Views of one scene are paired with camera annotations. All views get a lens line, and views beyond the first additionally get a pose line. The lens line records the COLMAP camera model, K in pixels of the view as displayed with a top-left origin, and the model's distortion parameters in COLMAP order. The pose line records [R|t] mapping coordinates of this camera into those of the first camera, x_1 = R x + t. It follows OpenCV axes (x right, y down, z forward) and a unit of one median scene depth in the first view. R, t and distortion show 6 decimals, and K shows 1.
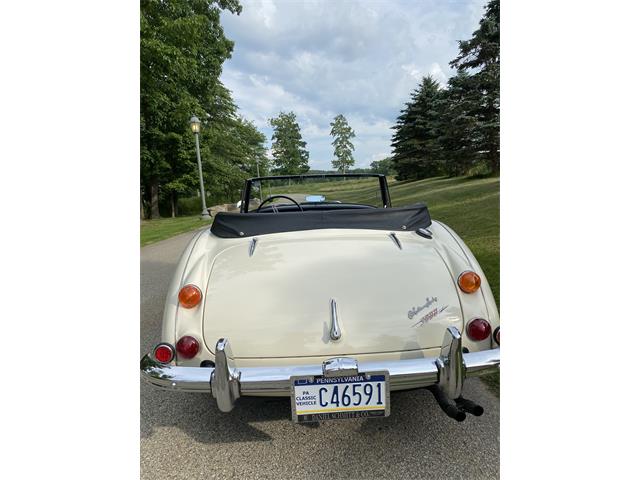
lens RADIAL K [[368.1, 0, 318.0], [0, 368.1, 243.6], [0, 0, 1]] dist [0.000376, 0.005696]
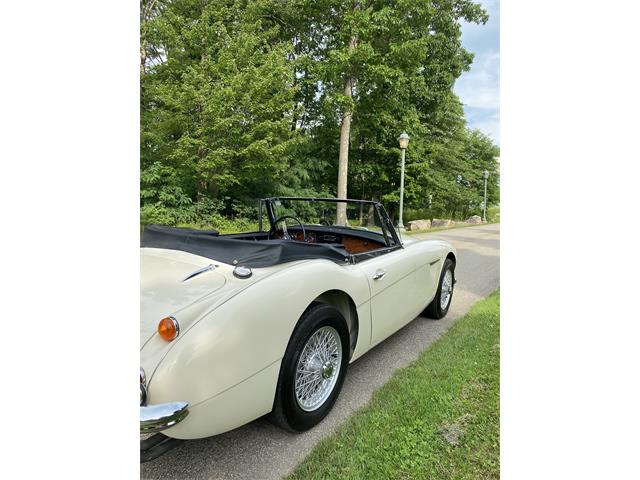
lens RADIAL K [[368.1, 0, 324.0], [0, 368.1, 240.6], [0, 0, 1]] dist [0.000376, 0.005696]
pose [[0.801598, 0.131387, -0.583248, 0.093137], [-0.156328, 0.987676, 0.007640, -0.012654], [0.577063, 0.085054, 0.812258, 0.038051]]
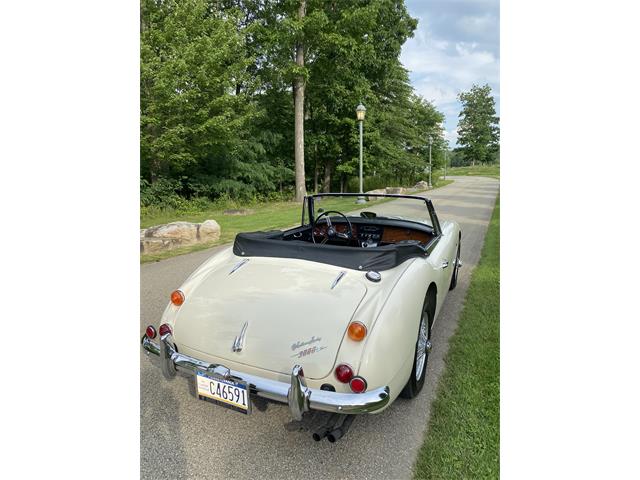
lens RADIAL K [[368.1, 0, 315.6], [0, 368.1, 244.9], [0, 0, 1]] dist [0.000376, 0.005696]
pose [[0.881142, 0.125750, -0.455824, 0.057964], [-0.096578, 0.991530, 0.086844, -0.018305], [0.462883, -0.032499, 0.885823, -0.004415]]
